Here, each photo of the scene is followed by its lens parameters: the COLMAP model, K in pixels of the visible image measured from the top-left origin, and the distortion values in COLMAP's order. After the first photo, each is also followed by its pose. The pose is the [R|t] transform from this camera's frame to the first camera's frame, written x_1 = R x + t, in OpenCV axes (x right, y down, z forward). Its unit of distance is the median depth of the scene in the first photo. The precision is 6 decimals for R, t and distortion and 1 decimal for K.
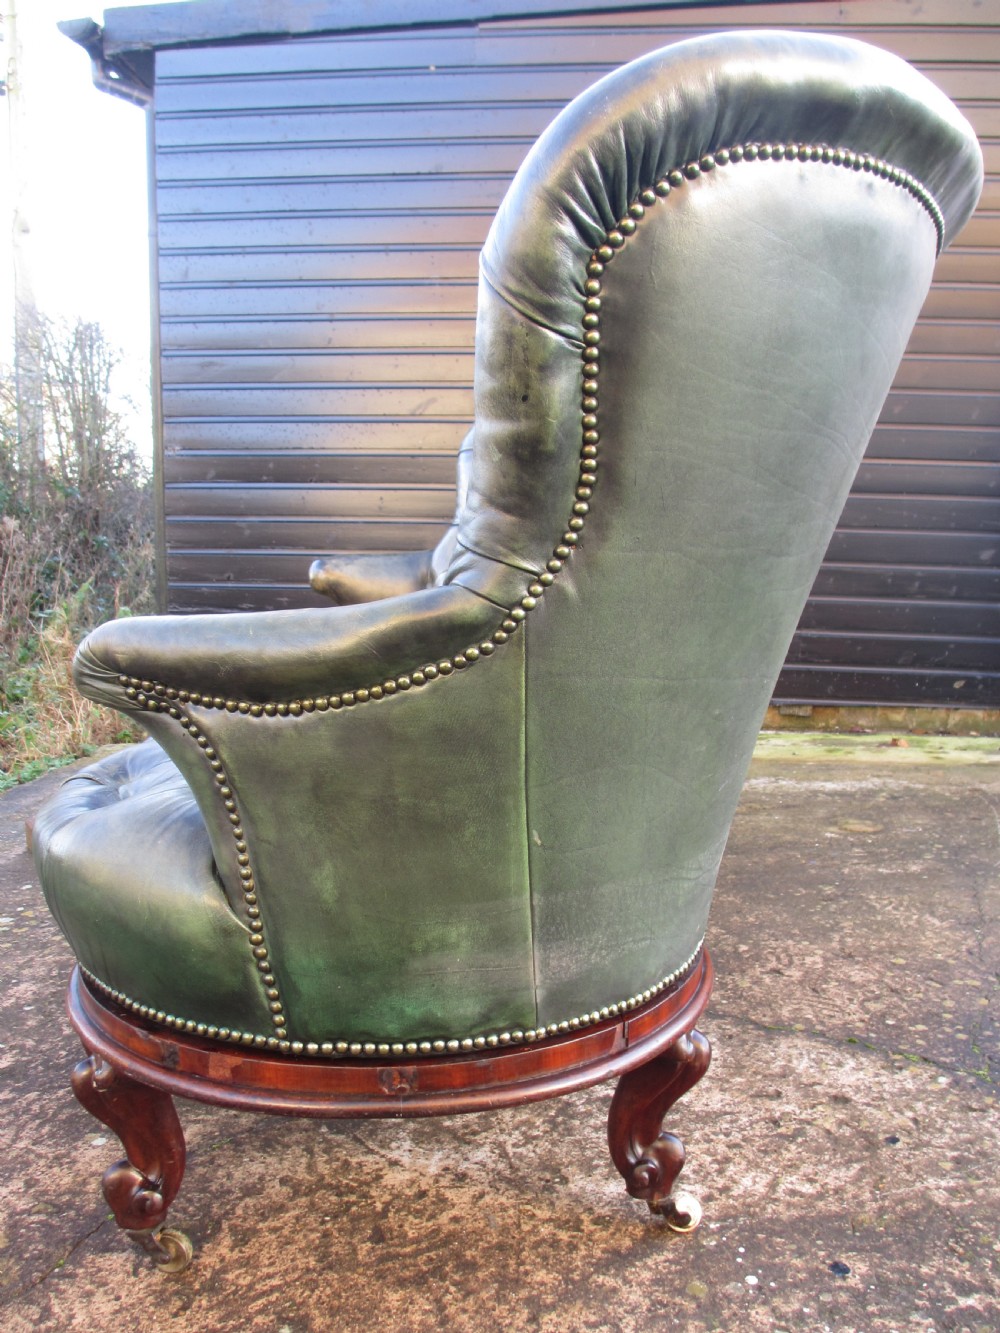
lens RADIAL K [[1109.5, 0, 492.6], [0, 1109.5, 656.0], [0, 0, 1]] dist [-0.026985, -0.003450]
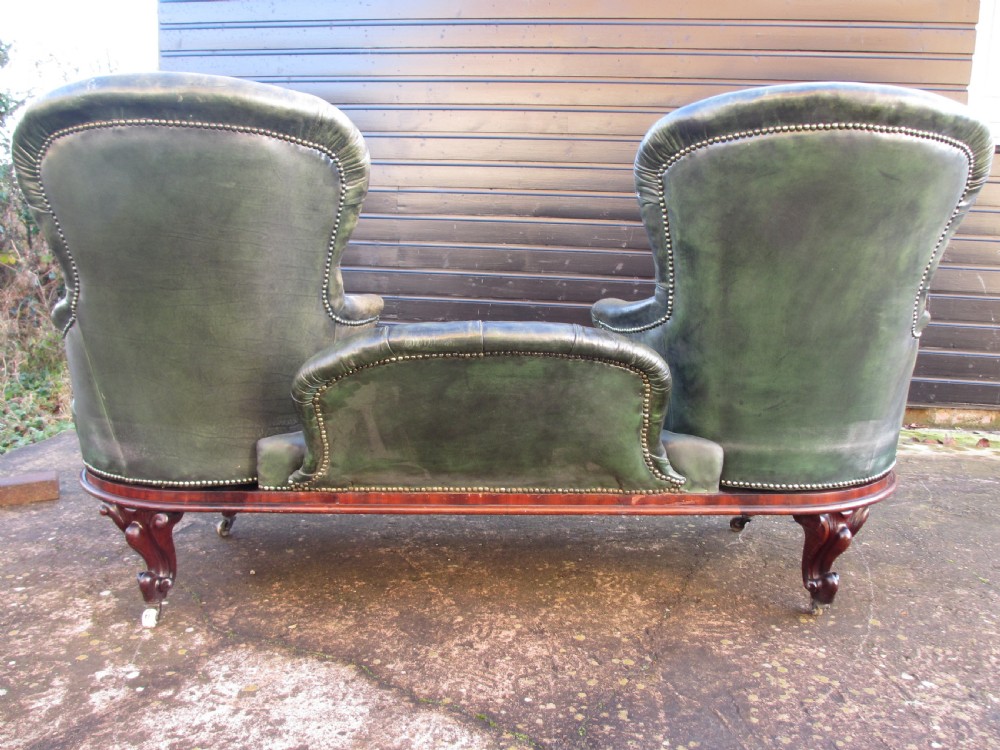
lens RADIAL K [[832.4, 0, 499.1], [0, 832.4, 376.2], [0, 0, 1]] dist [-0.026985, -0.003450]
pose [[0.997931, 0.021129, -0.060726, 0.316870], [-0.017496, 0.998061, 0.059740, -0.056818], [0.061871, -0.058554, 0.996365, 0.109600]]
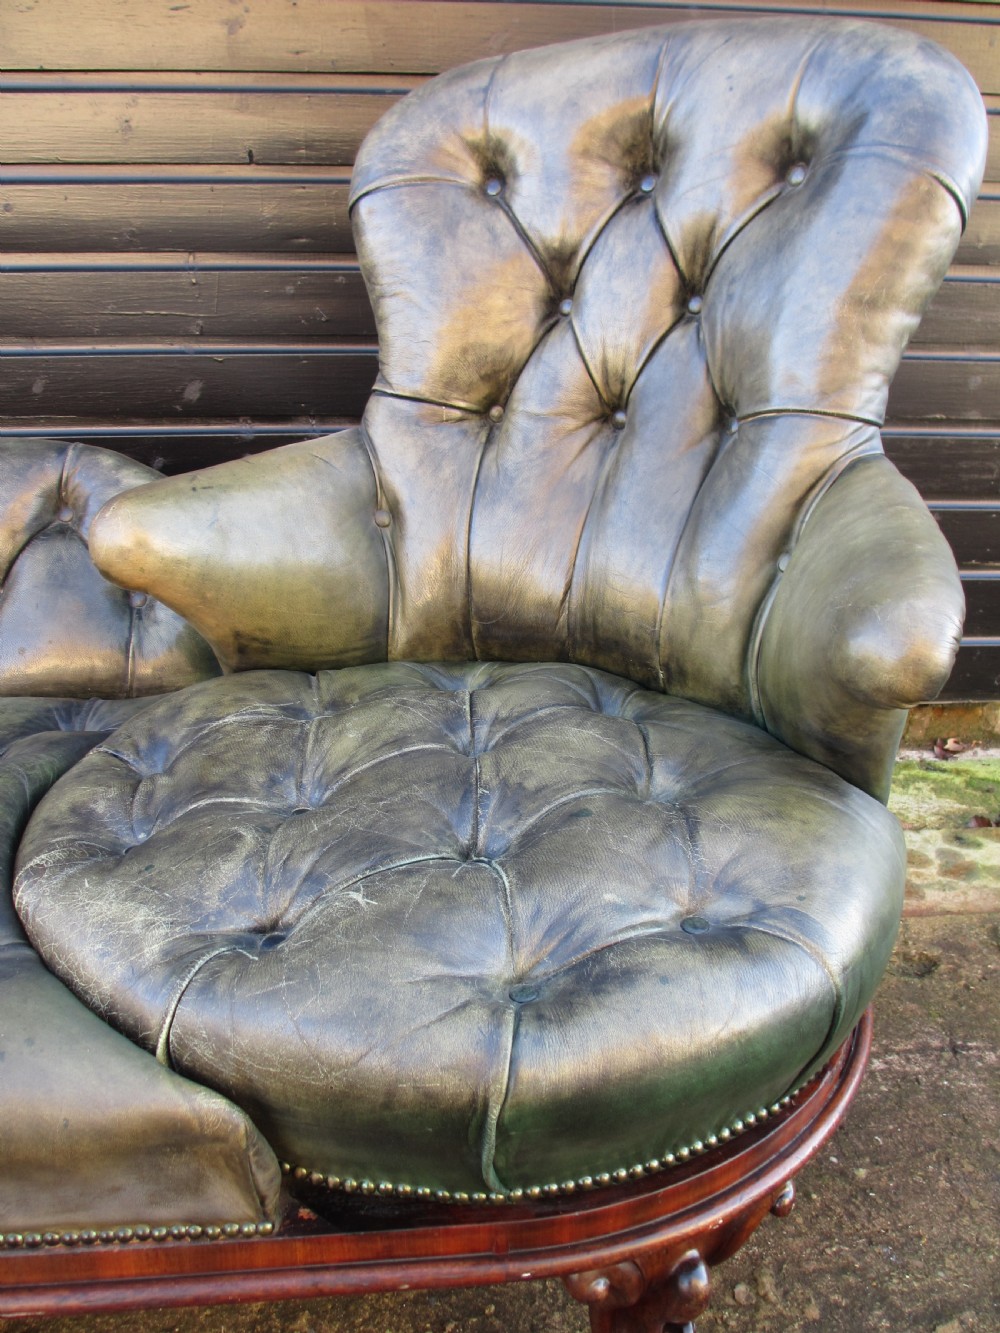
lens RADIAL K [[1109.5, 0, 477.6], [0, 1109.5, 669.8], [0, 0, 1]] dist [-0.026985, -0.003450]
pose [[0.988782, -0.068135, 0.132916, 0.550587], [0.031569, 0.965121, 0.259895, -0.198642], [-0.145988, -0.252783, 0.956445, 1.059015]]
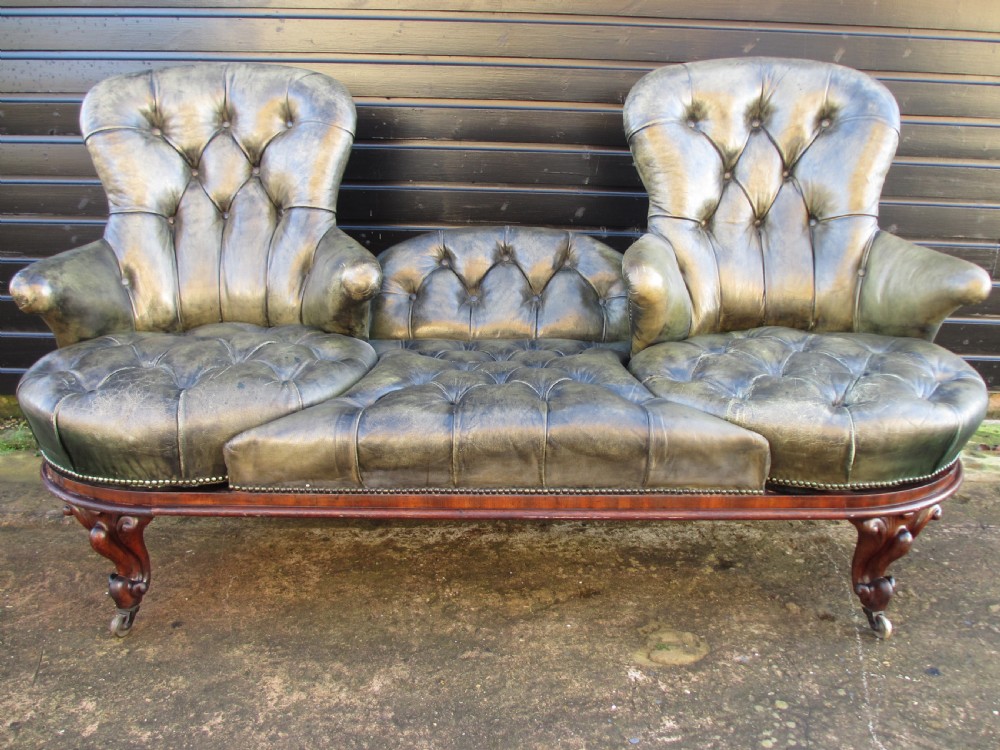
lens RADIAL K [[832.4, 0, 495.1], [0, 832.4, 375.4], [0, 0, 1]] dist [-0.026985, -0.003450]
pose [[0.996976, -0.021613, 0.074639, 0.236550], [0.007689, 0.983265, 0.182020, -0.179071], [-0.077324, -0.180896, 0.980458, 0.677430]]
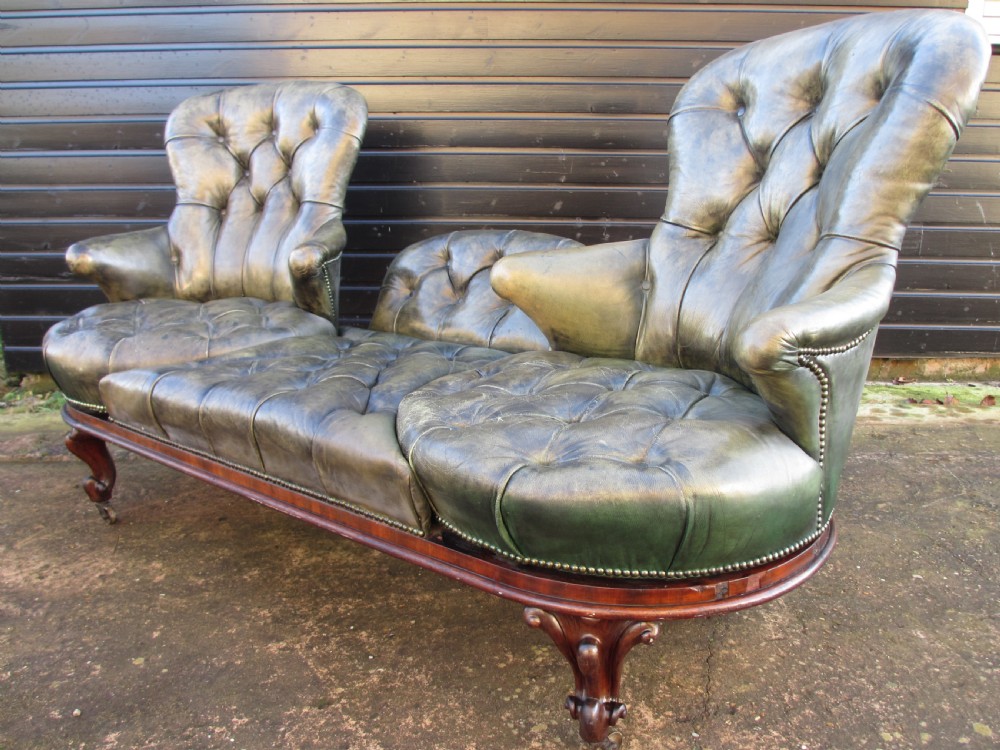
lens RADIAL K [[832.4, 0, 496.6], [0, 832.4, 372.5], [0, 0, 1]] dist [-0.026985, -0.003450]
pose [[0.998634, -0.030517, 0.042410, 0.282687], [0.024004, 0.988934, 0.146403, -0.117443], [-0.046408, -0.145185, 0.988315, 0.445510]]
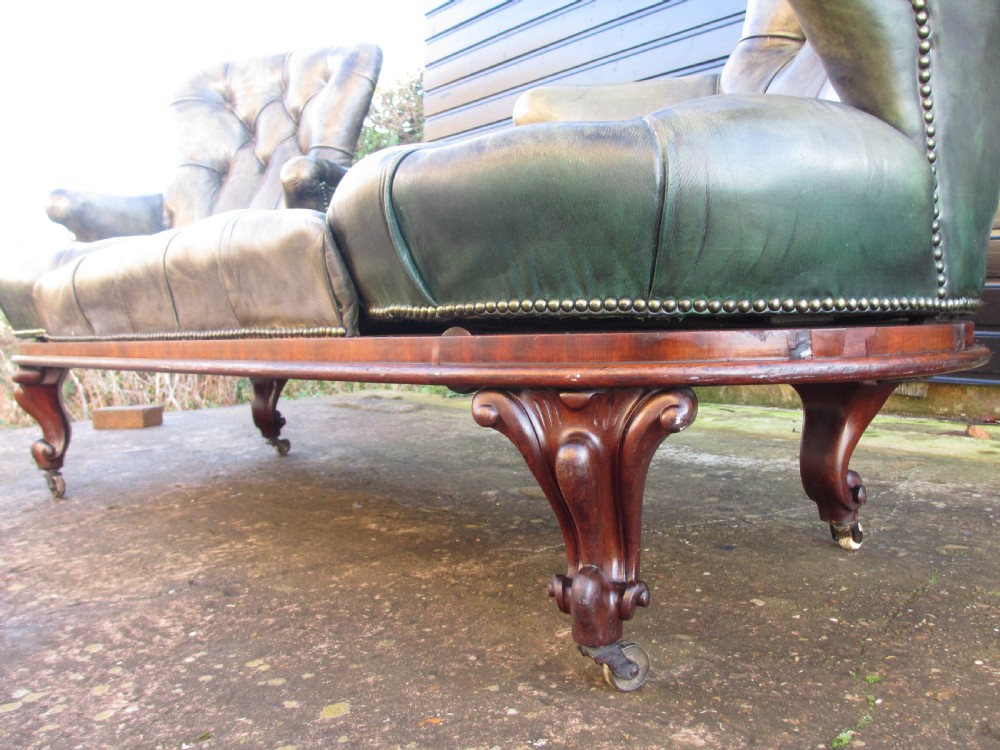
lens RADIAL K [[832.4, 0, 503.8], [0, 832.4, 375.0], [0, 0, 1]] dist [-0.026985, -0.003450]
pose [[0.682883, 0.028738, -0.729962, 0.982989], [-0.046603, 0.998904, -0.004271, 0.108376], [0.729039, 0.036935, 0.683475, 0.814382]]
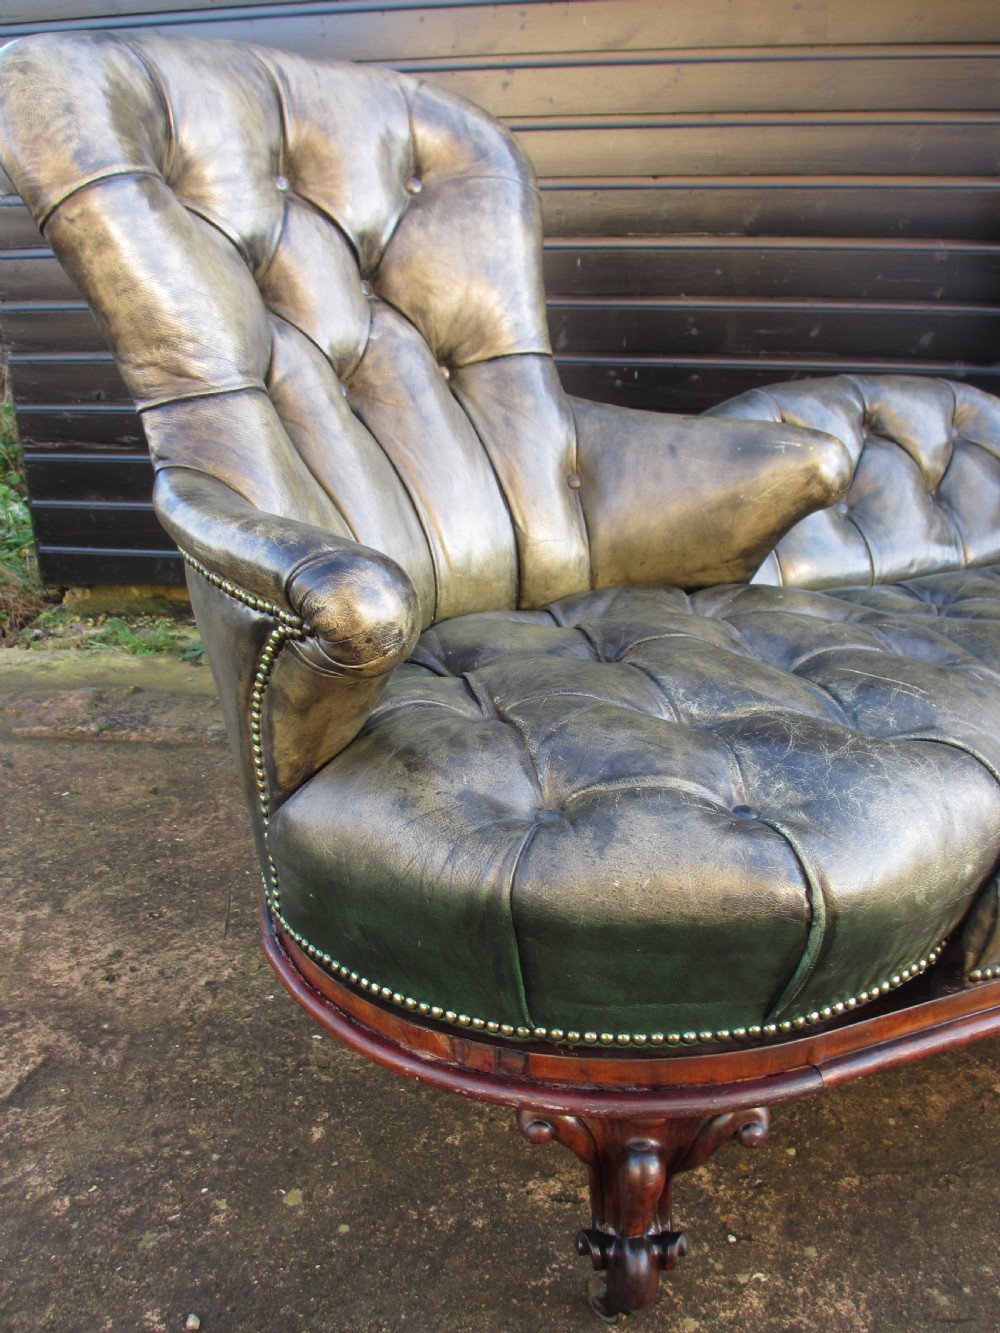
lens RADIAL K [[1109.5, 0, 495.4], [0, 1109.5, 665.1], [0, 0, 1]] dist [-0.026985, -0.003450]
pose [[0.995114, 0.013919, -0.097744, 0.132817], [0.009549, 0.971803, 0.235601, -0.136337], [0.098268, -0.235383, 0.966922, 0.706260]]
